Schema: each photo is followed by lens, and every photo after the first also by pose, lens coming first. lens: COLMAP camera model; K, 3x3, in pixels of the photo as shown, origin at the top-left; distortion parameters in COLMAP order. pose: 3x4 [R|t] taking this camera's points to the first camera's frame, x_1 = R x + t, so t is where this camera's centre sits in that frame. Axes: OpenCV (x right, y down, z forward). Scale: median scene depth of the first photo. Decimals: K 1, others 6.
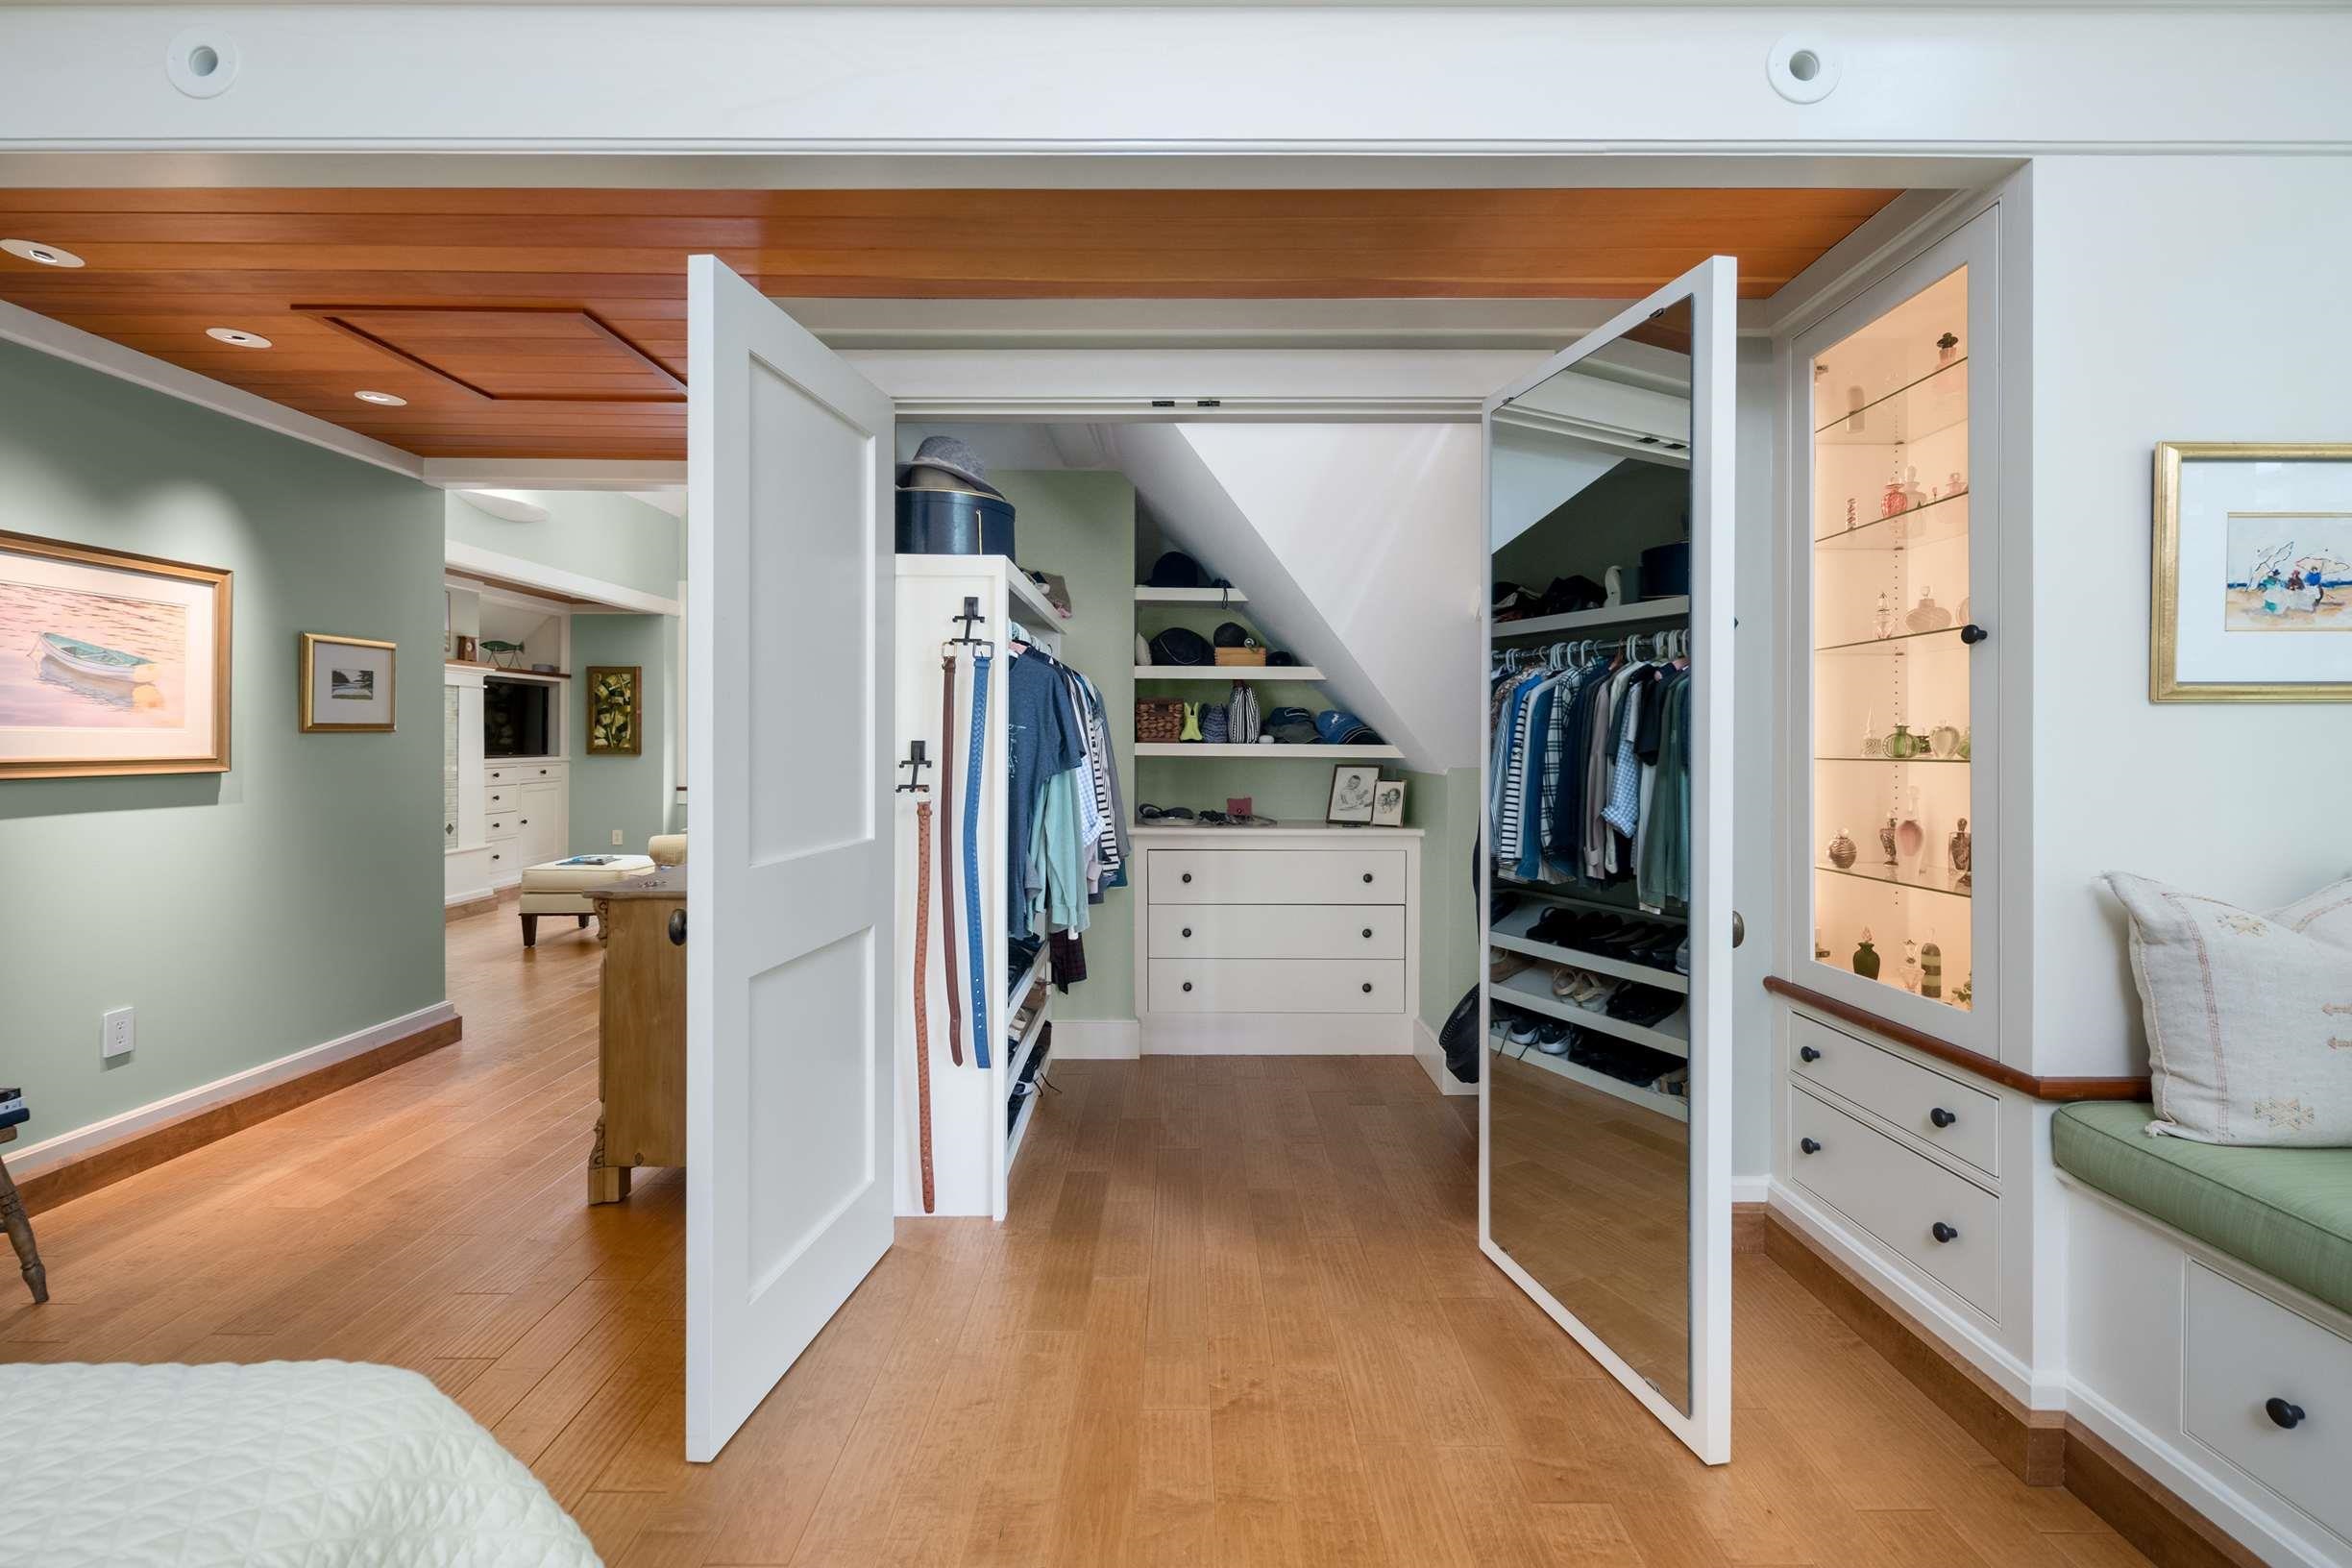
lens RADIAL K [[1002.4, 0, 1181.6], [0, 1002.4, 747.8], [0, 0, 1]] dist [0.000190, 0.000013]
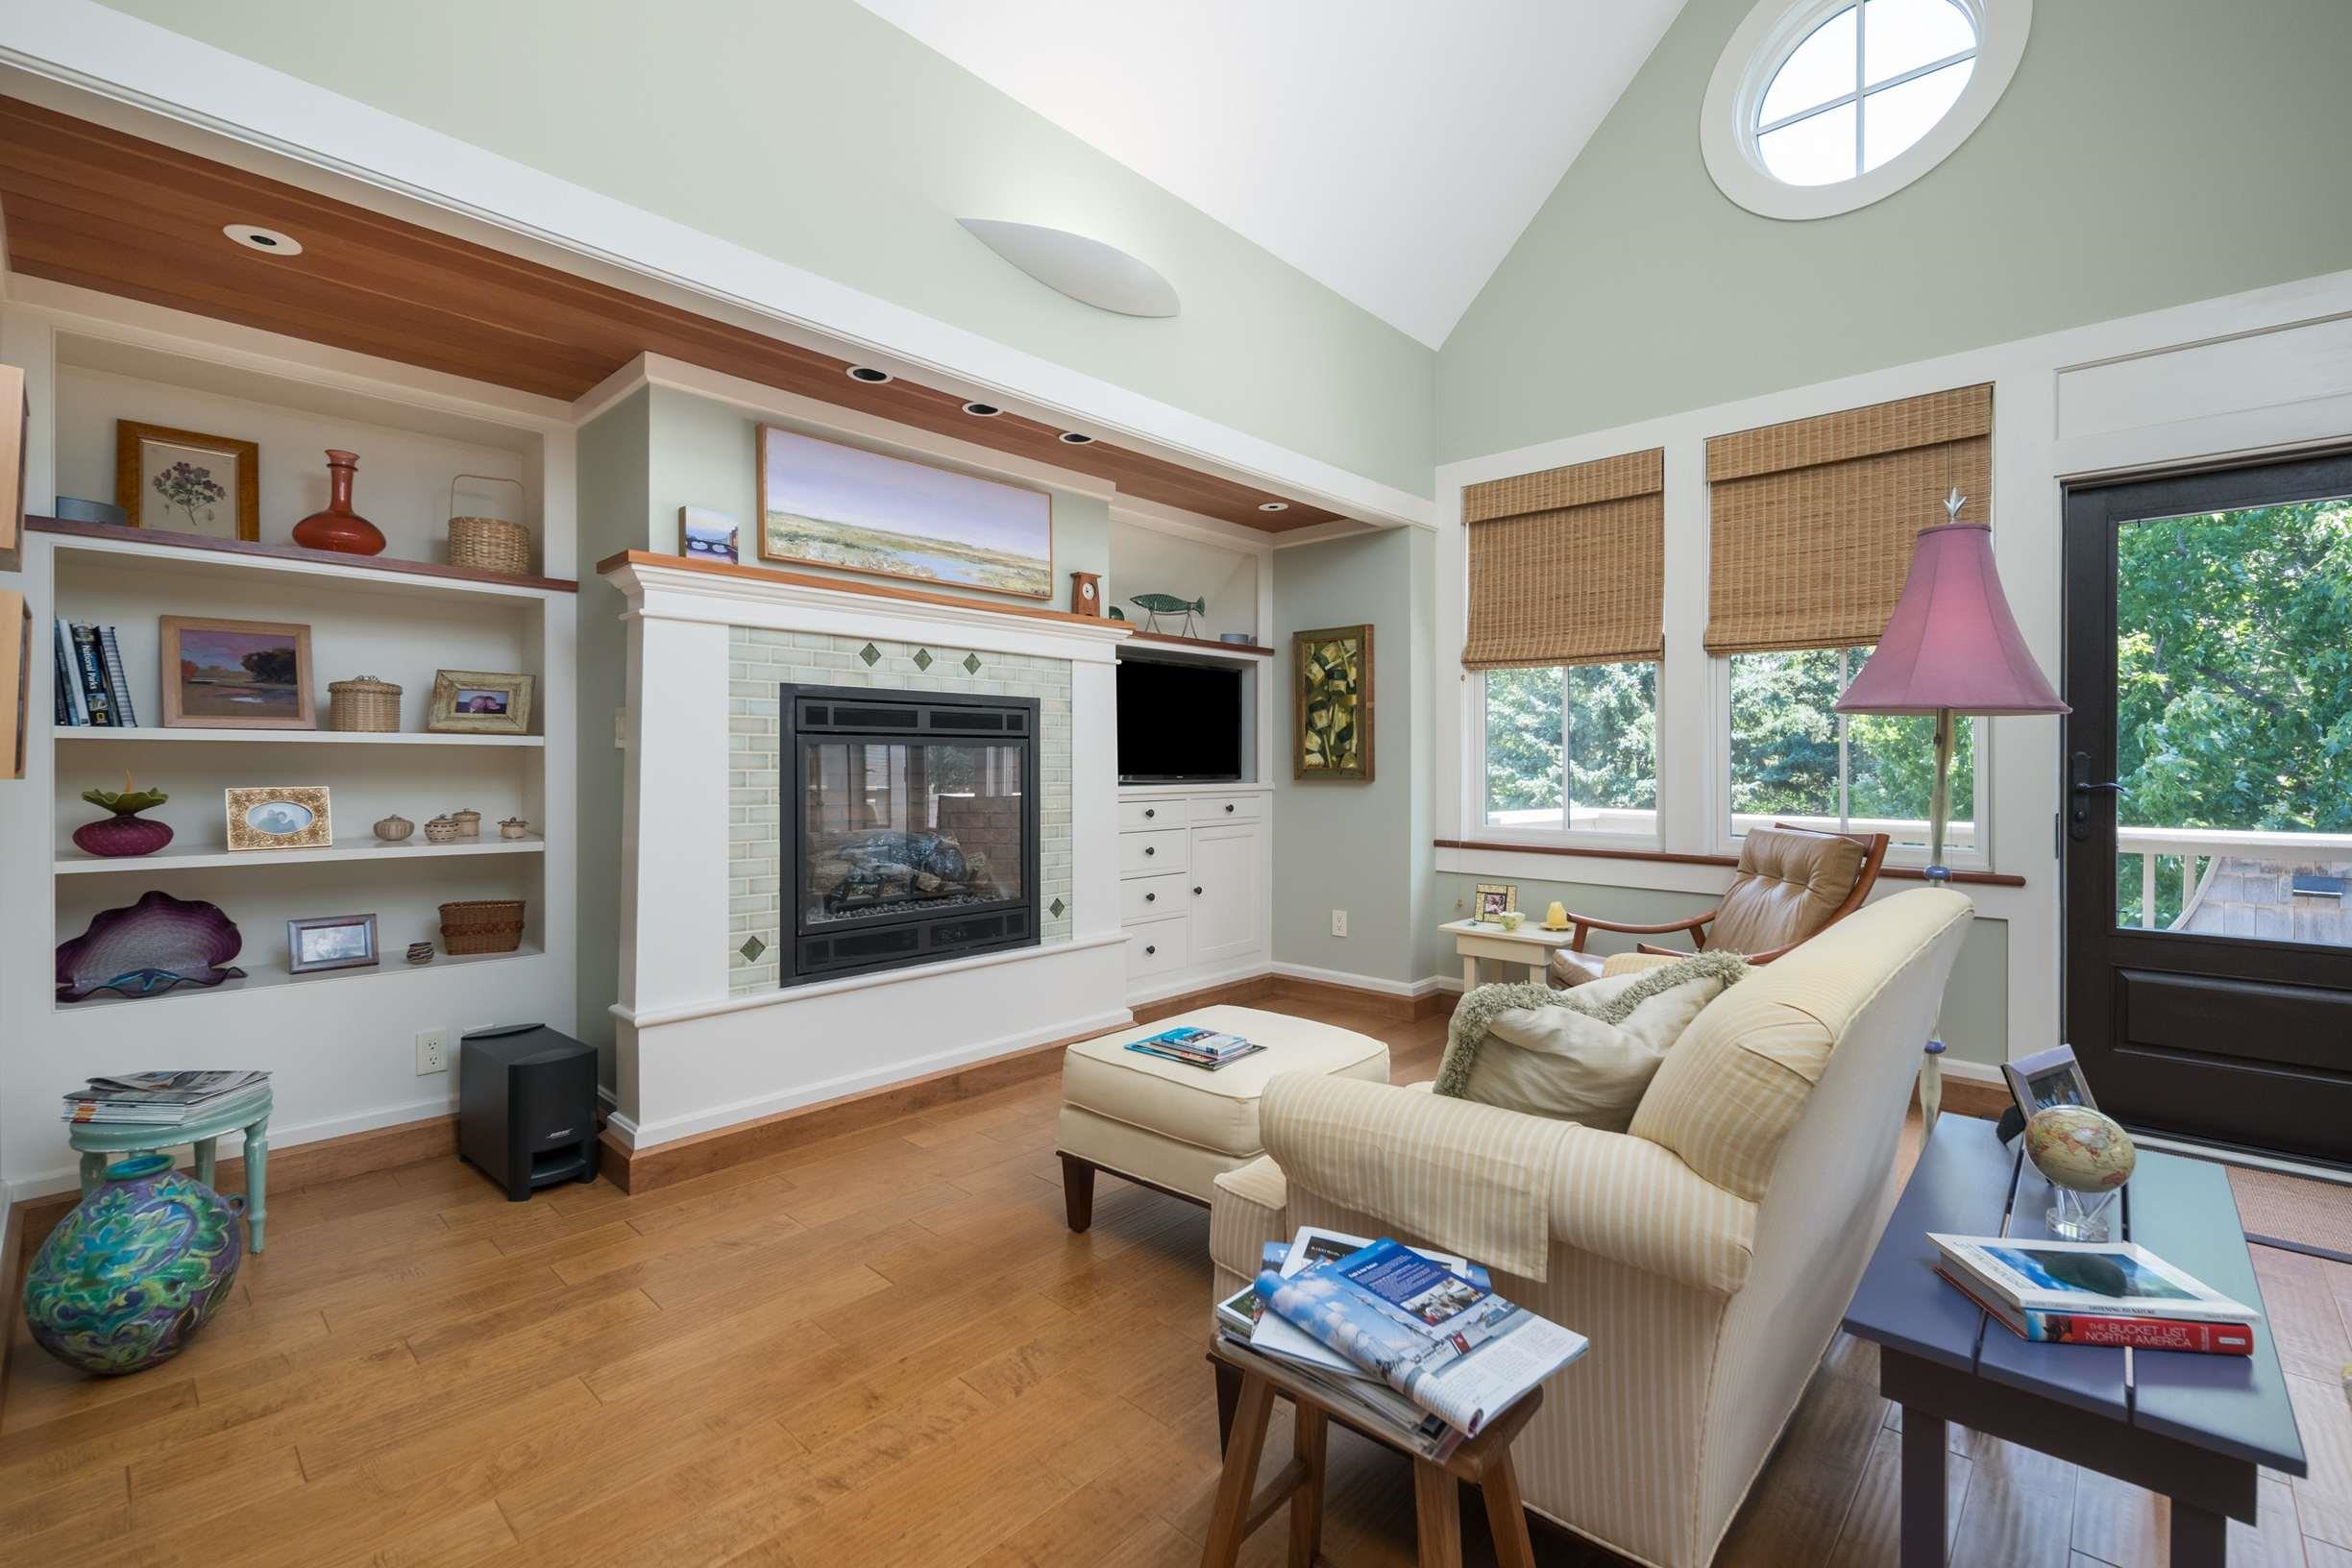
lens RADIAL K [[1034.1, 0, 1176.0], [0, 1034.1, 784.0], [0, 0, 1]] dist [-0.000849, -0.000052]
pose [[0.733884, 0.005219, -0.679255, -0.225883], [0.000980, 0.999961, 0.008742, 0.003596], [0.679274, -0.007081, 0.733850, 0.498987]]
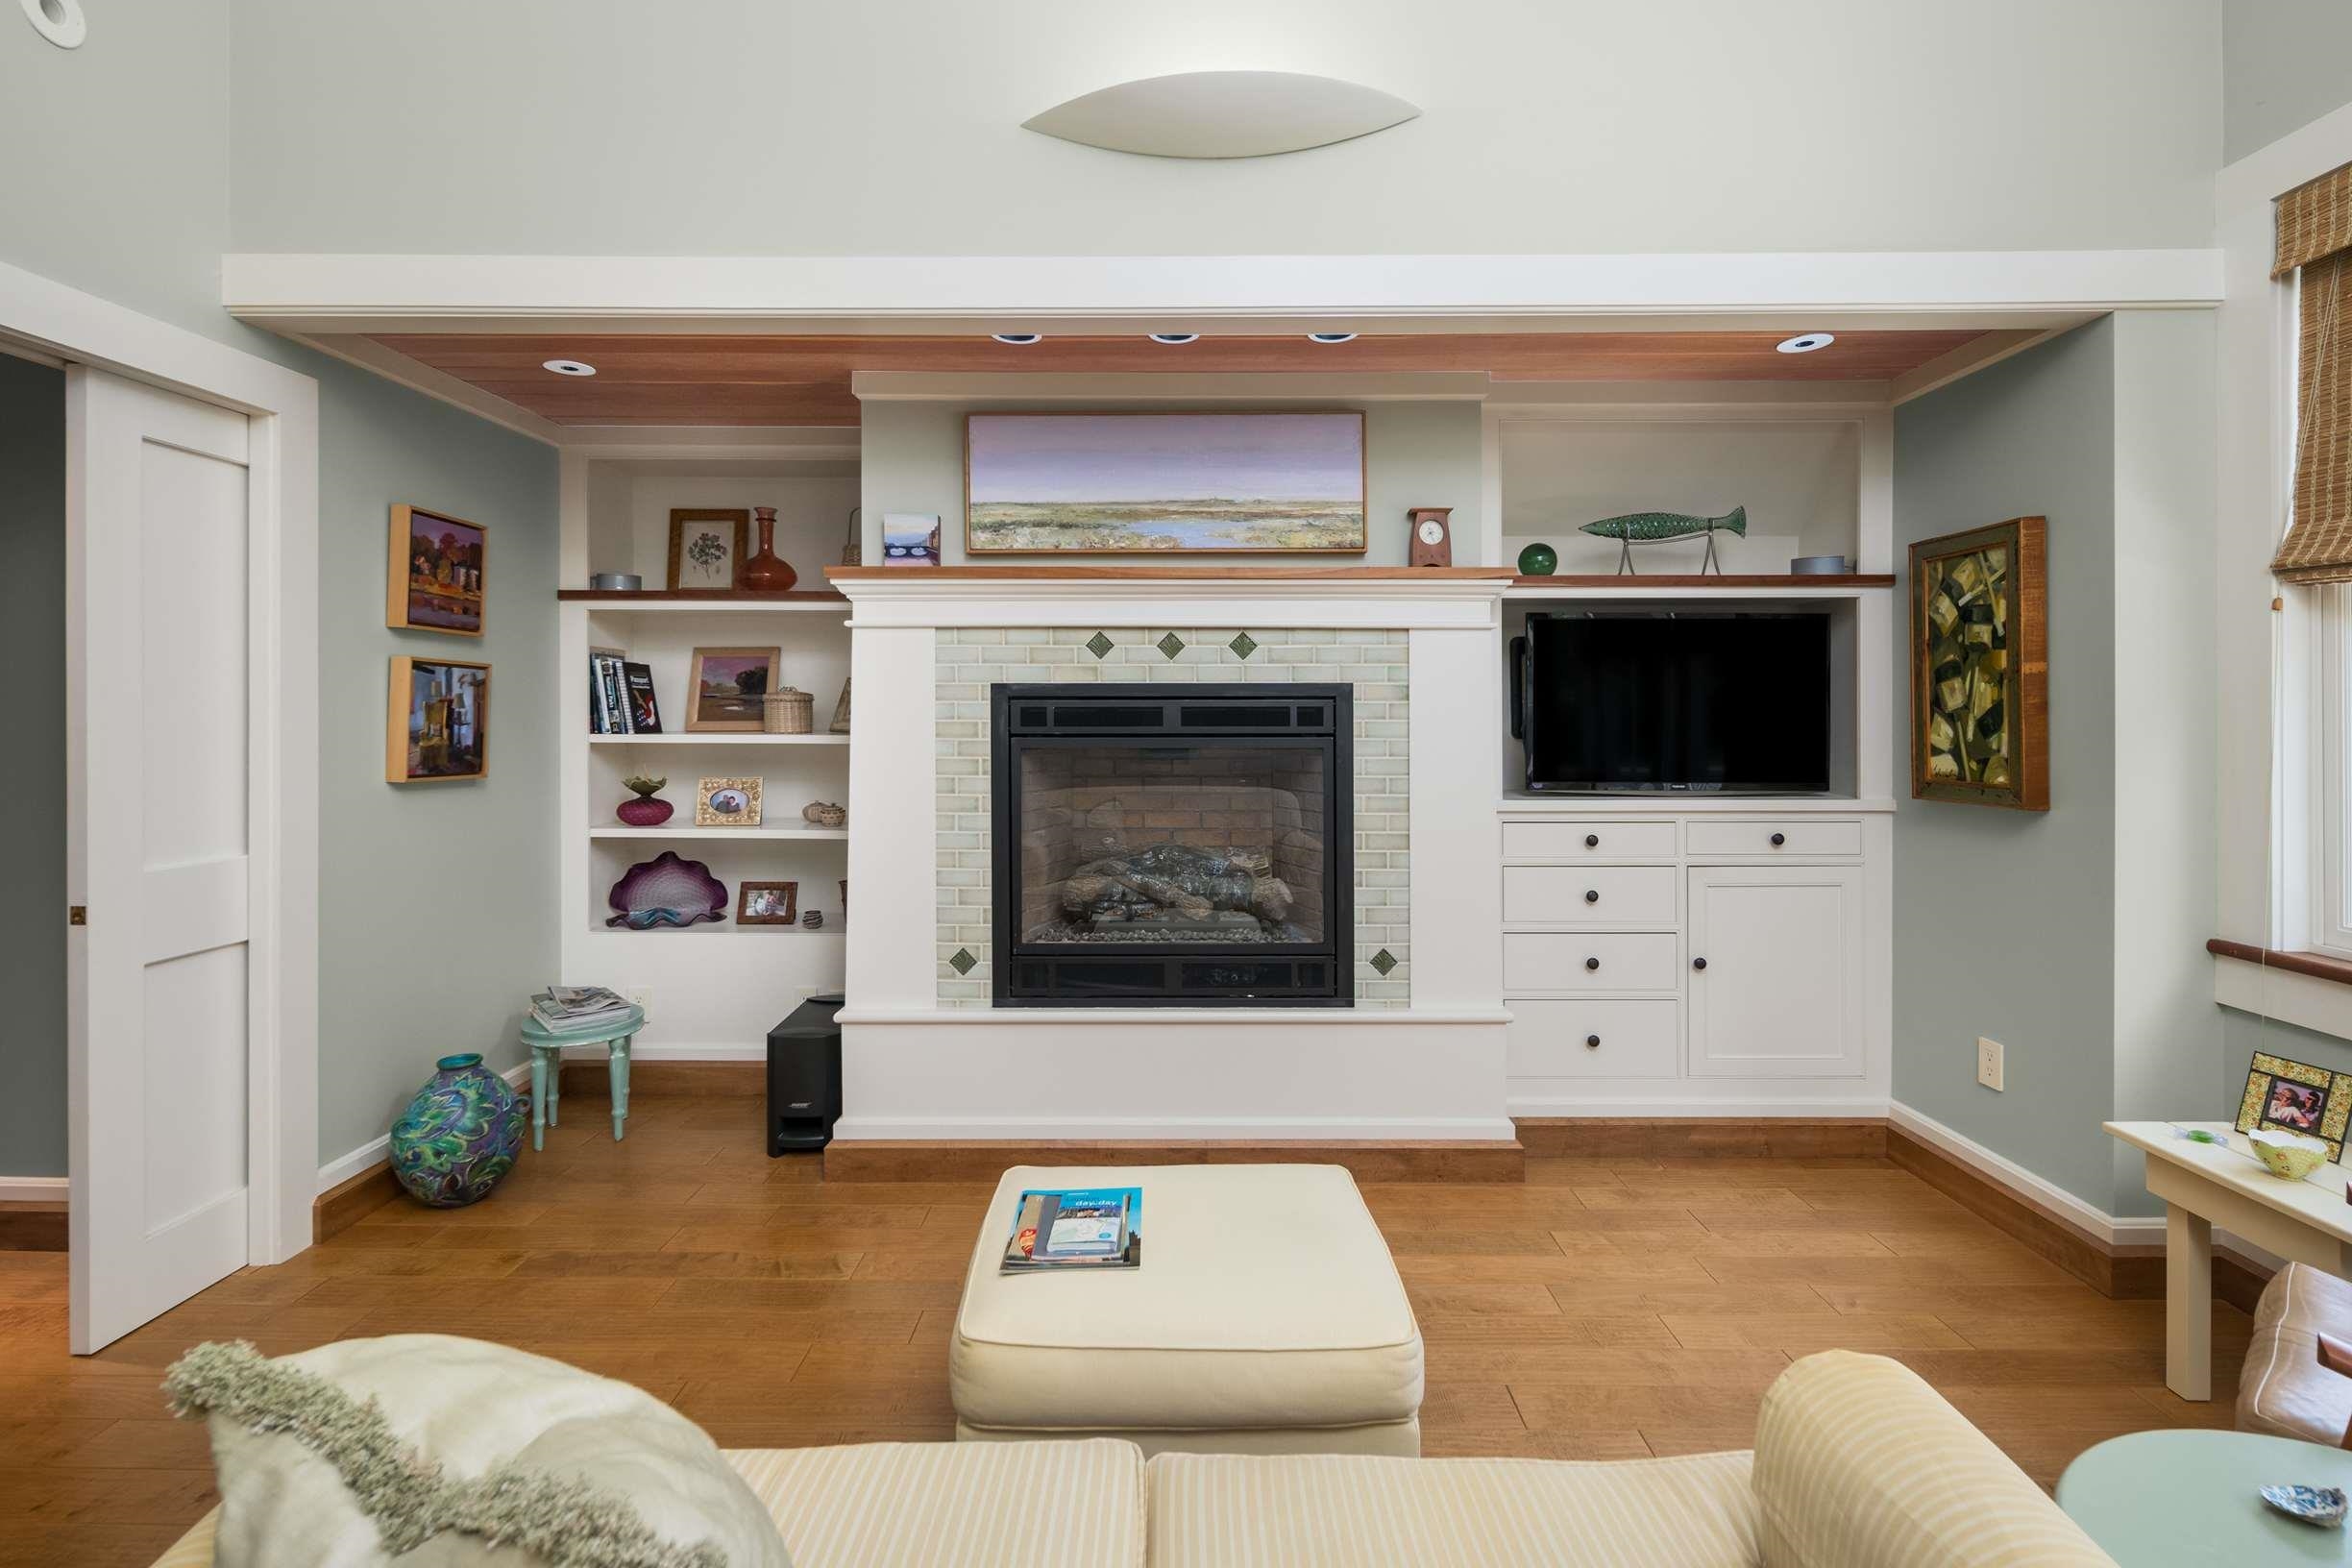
lens RADIAL K [[1101.8, 0, 1185.1], [0, 1101.8, 732.1], [0, 0, 1]] dist [-0.000792, 0.000388]
pose [[-0.004957, 0.003986, -0.999980, -0.209931], [-0.008487, 0.999956, 0.004028, -0.015763], [0.999952, 0.008506, -0.004923, 0.749452]]
